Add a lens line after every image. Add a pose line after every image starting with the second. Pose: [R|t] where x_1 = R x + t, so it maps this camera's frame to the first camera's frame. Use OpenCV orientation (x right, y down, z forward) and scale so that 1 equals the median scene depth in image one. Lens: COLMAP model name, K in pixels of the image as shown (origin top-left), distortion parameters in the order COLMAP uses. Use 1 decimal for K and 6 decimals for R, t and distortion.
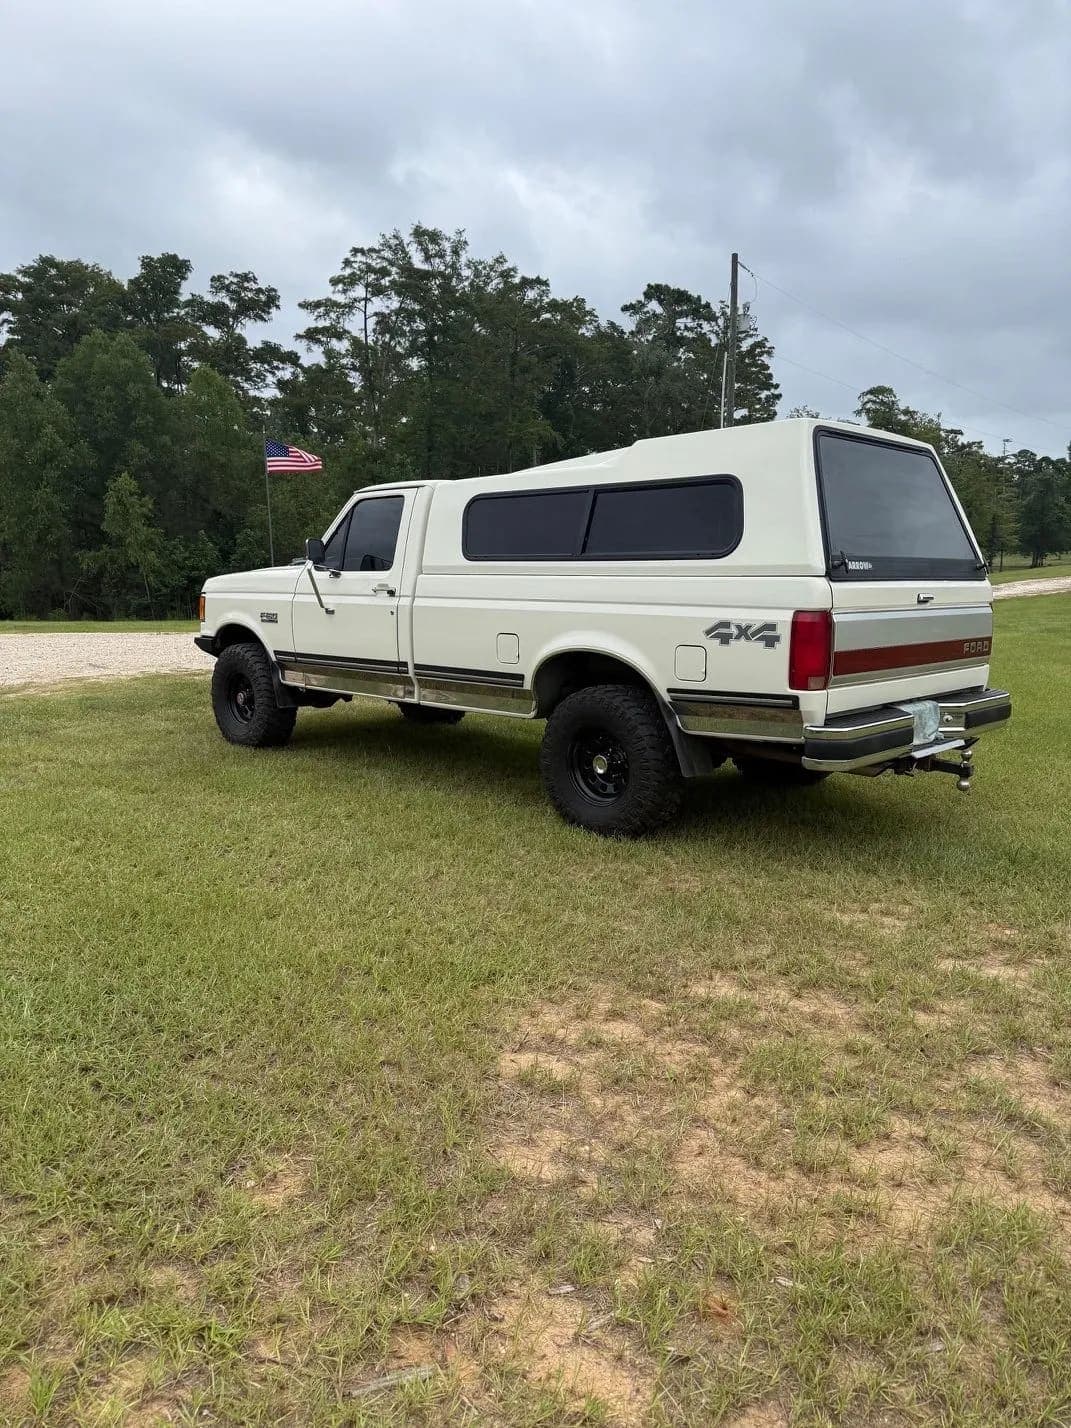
lens RADIAL K [[1021.4, 0, 526.7], [0, 1021.4, 683.5], [0, 0, 1]] dist [0.085212, -0.100150]
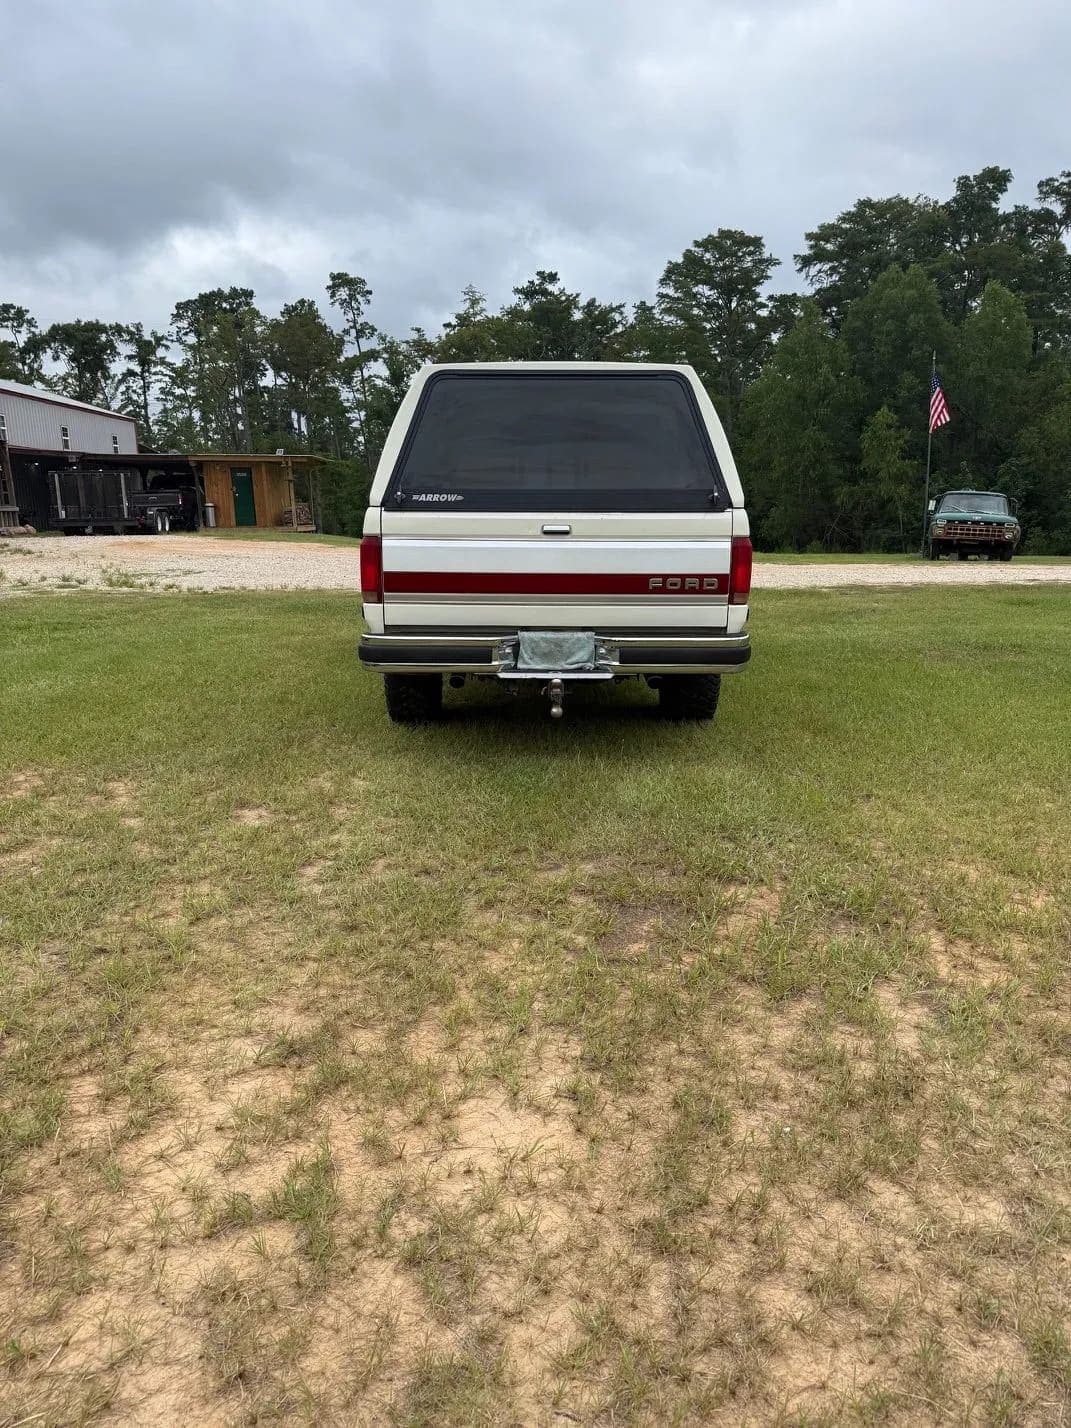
lens RADIAL K [[1041.1, 0, 547.2], [0, 1041.1, 683.1], [0, 0, 1]] dist [0.038801, -0.027411]
pose [[0.714406, 0.120728, -0.689238, 0.109050], [-0.078852, 0.992619, 0.092138, -0.002475], [0.695275, -0.011476, 0.718653, 0.023441]]
